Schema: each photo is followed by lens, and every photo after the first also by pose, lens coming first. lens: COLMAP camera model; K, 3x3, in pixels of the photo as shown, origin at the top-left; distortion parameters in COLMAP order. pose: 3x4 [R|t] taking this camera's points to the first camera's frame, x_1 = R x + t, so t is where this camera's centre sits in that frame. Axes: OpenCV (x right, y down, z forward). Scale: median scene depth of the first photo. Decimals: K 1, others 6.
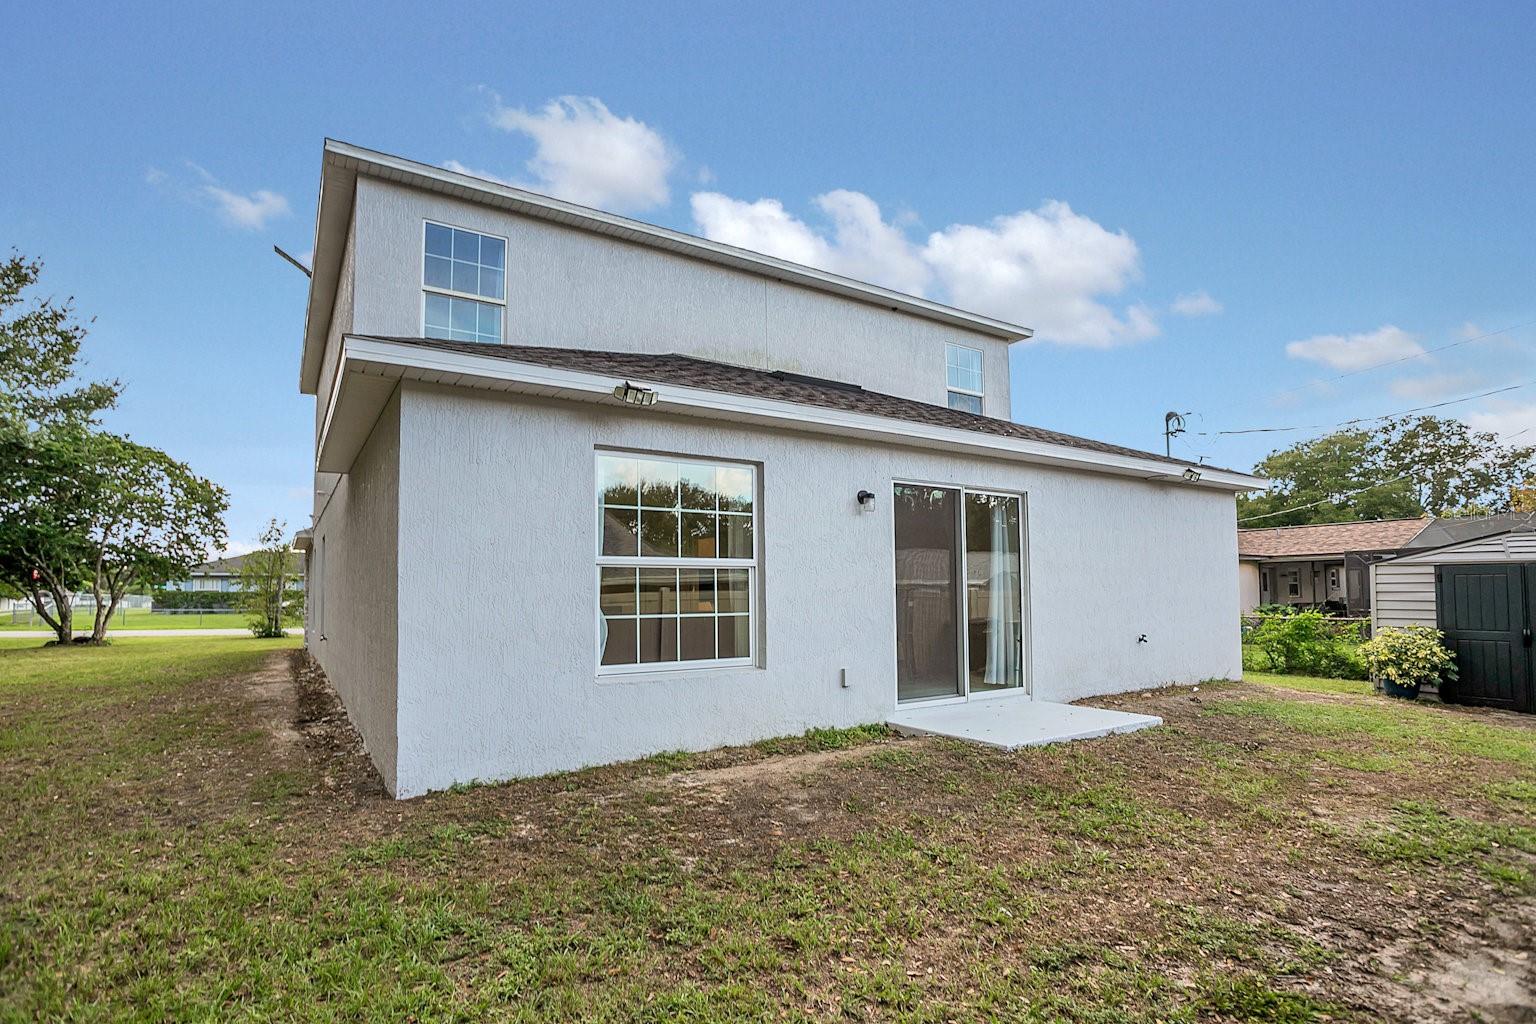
lens RADIAL K [[744.0, 0, 763.3], [0, 744.0, 572.9], [0, 0, 1]] dist [0.000292, 0.000459]
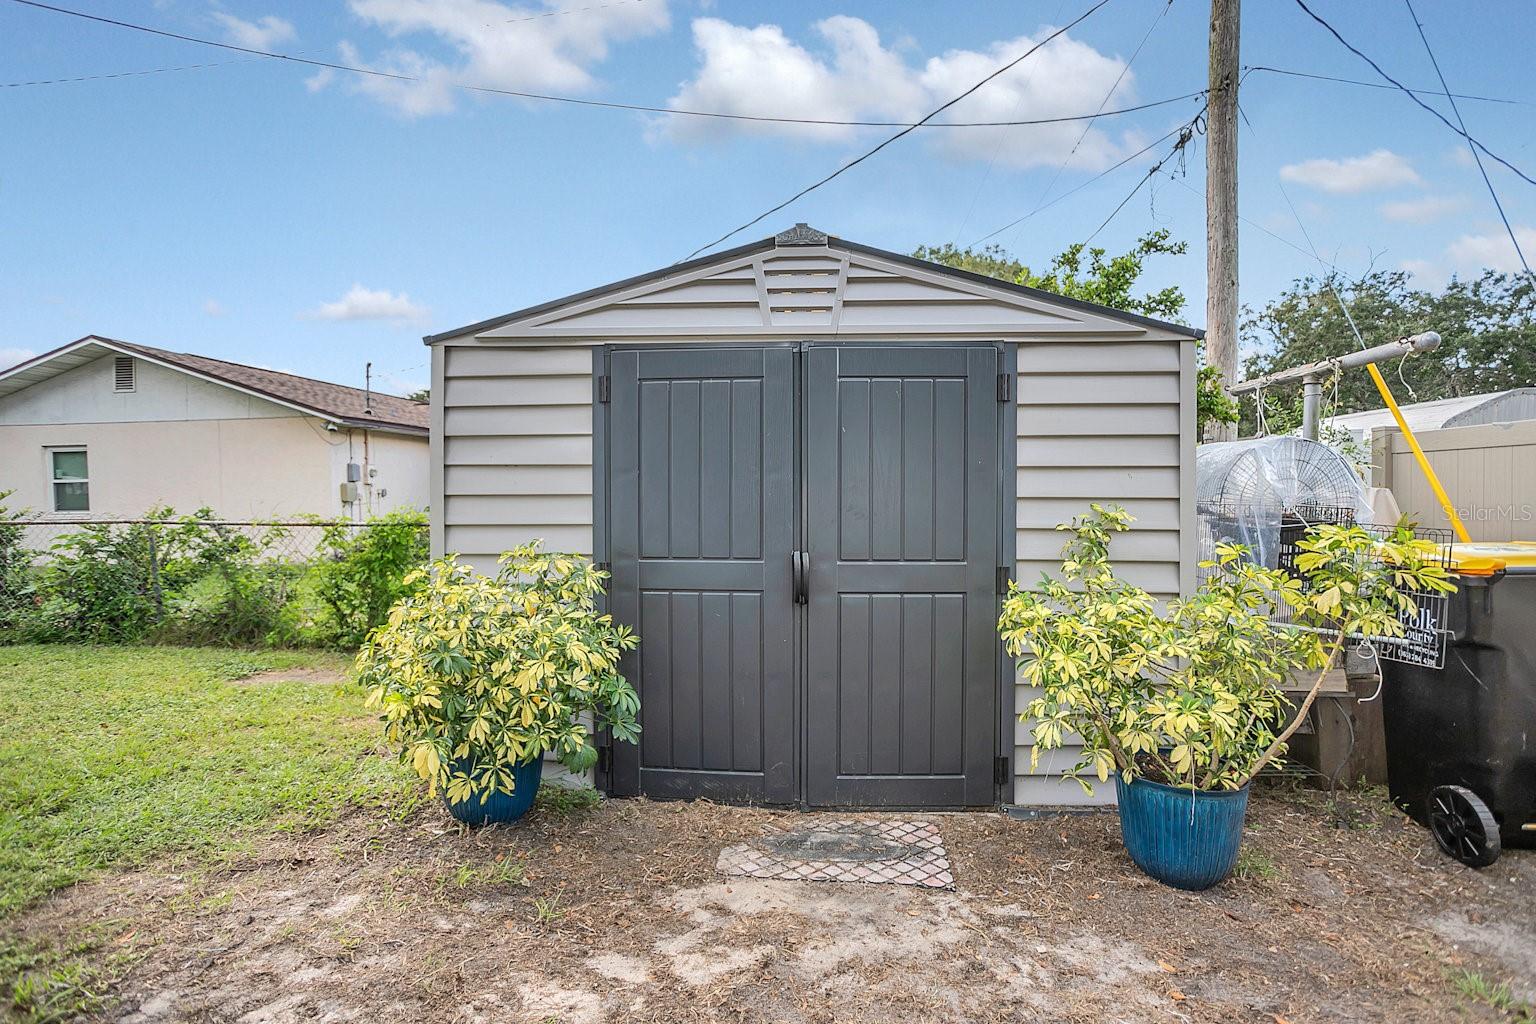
lens RADIAL K [[781.6, 0, 768.0], [0, 781.6, 512.0], [0, 0, 1]] dist [-0.001122, 0.000416]
pose [[0.615185, -0.021765, 0.788082, 0.723290], [-0.033992, 0.997957, 0.054096, 0.038390], [-0.787649, -0.060068, 0.613189, 0.775748]]
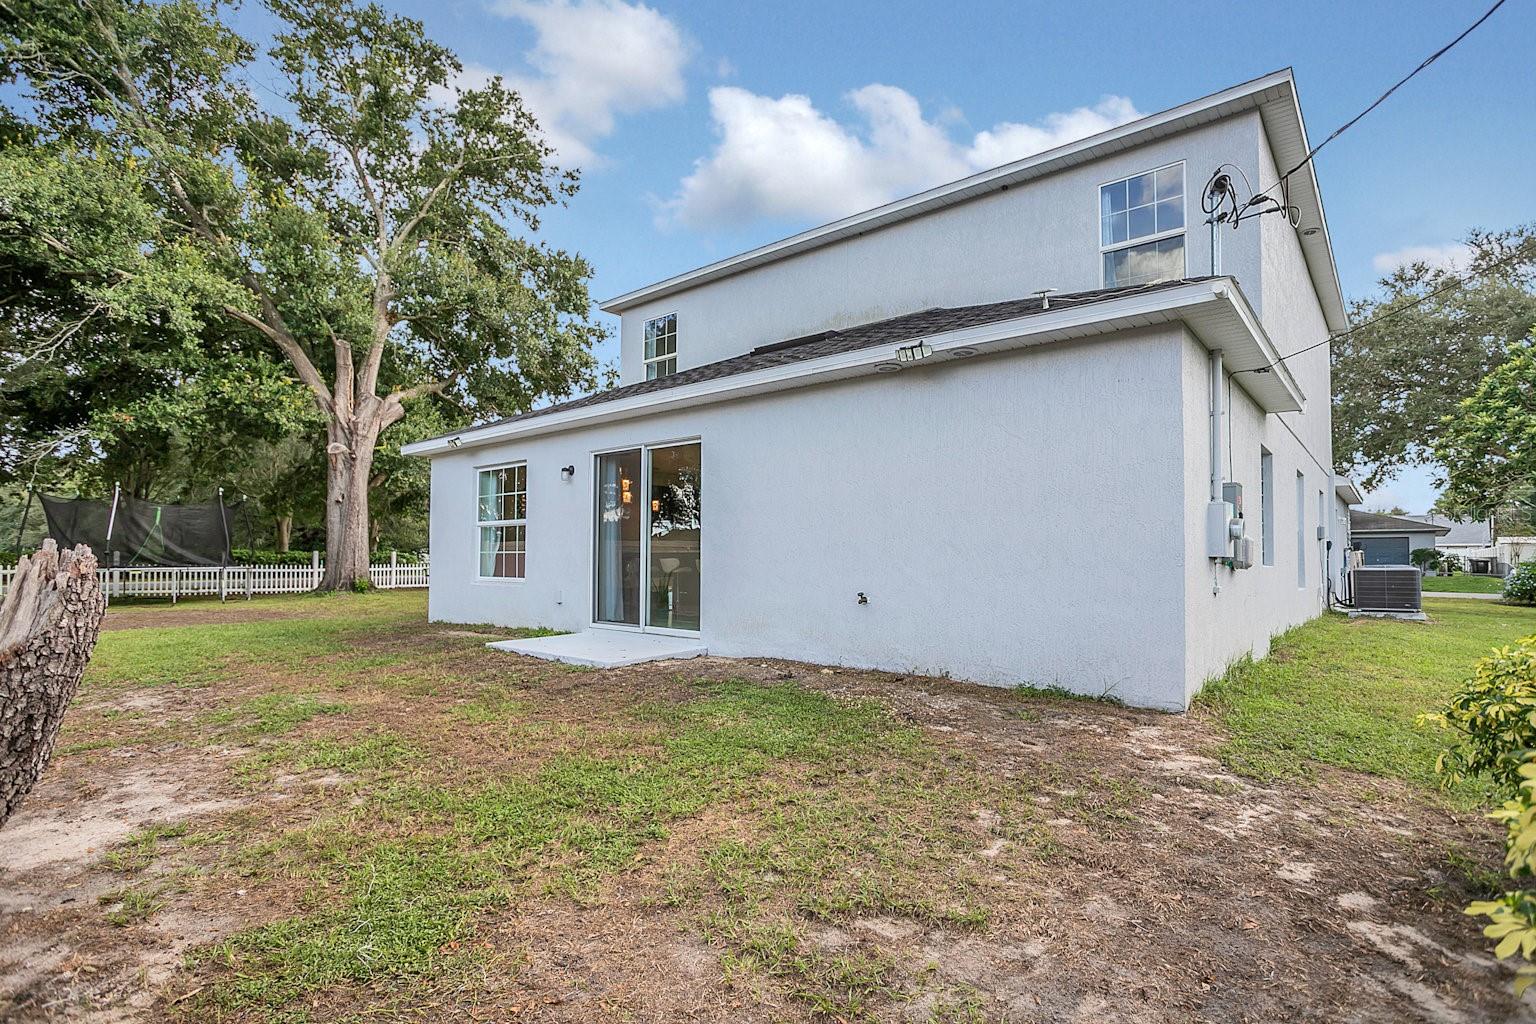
lens RADIAL K [[747.0, 0, 768.0], [0, 747.0, 512.0], [0, 0, 1]] dist [0.001339, 0.000176]
pose [[0.296947, -0.037402, -0.954161, 1.068960], [0.035313, 0.998979, -0.028169, 0.019356], [0.954241, -0.025329, 0.297965, 0.625637]]
